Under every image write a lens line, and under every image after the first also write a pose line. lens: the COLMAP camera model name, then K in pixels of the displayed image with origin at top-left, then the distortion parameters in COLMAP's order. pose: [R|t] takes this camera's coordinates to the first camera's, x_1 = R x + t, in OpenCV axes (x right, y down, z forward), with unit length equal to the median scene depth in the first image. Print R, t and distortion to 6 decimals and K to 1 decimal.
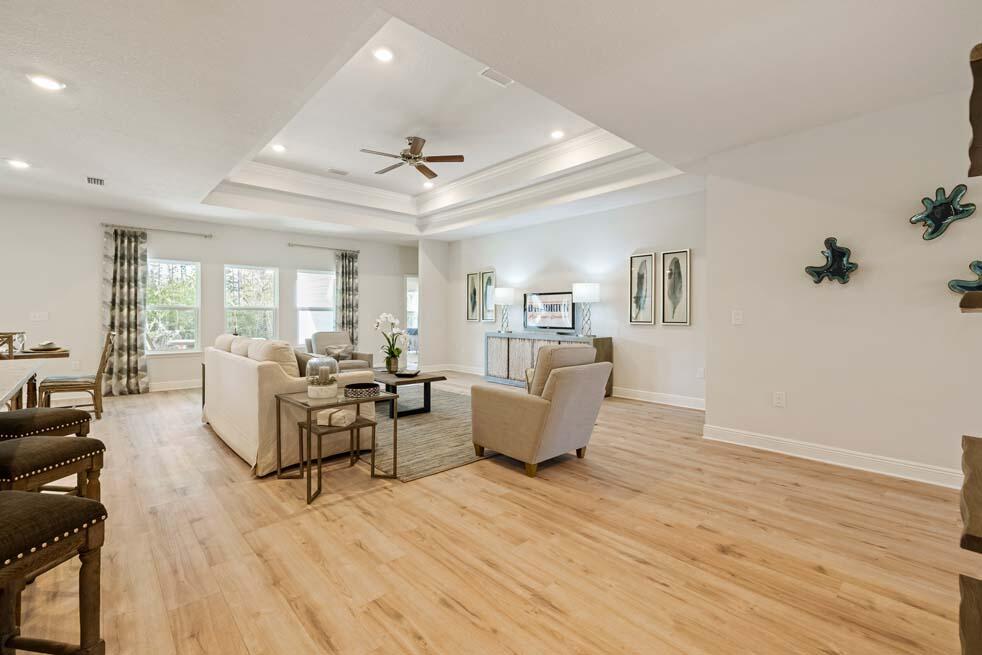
lens RADIAL K [[420.8, 0, 491.1], [0, 420.8, 316.4], [0, 0, 1]] dist [0.000623, 0.000372]
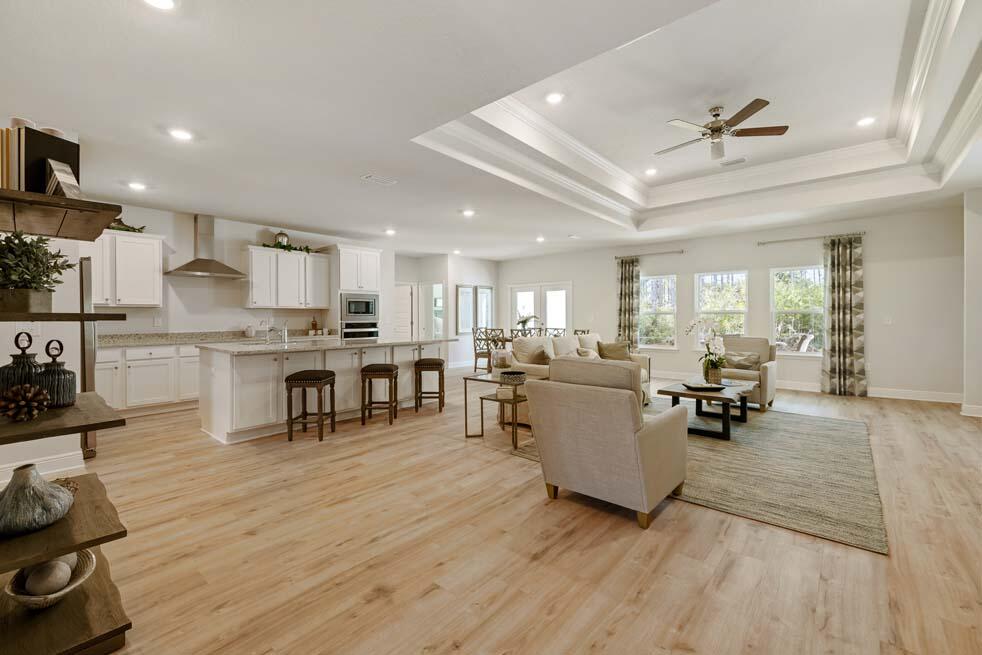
lens RADIAL K [[420.8, 0, 491.1], [0, 420.8, 316.4], [0, 0, 1]] dist [0.000623, 0.000372]
pose [[0.115483, -0.006232, -0.993290, 1.031655], [-0.001146, 0.999979, -0.006407, -0.004114], [0.993309, 0.001878, 0.115473, 0.801683]]
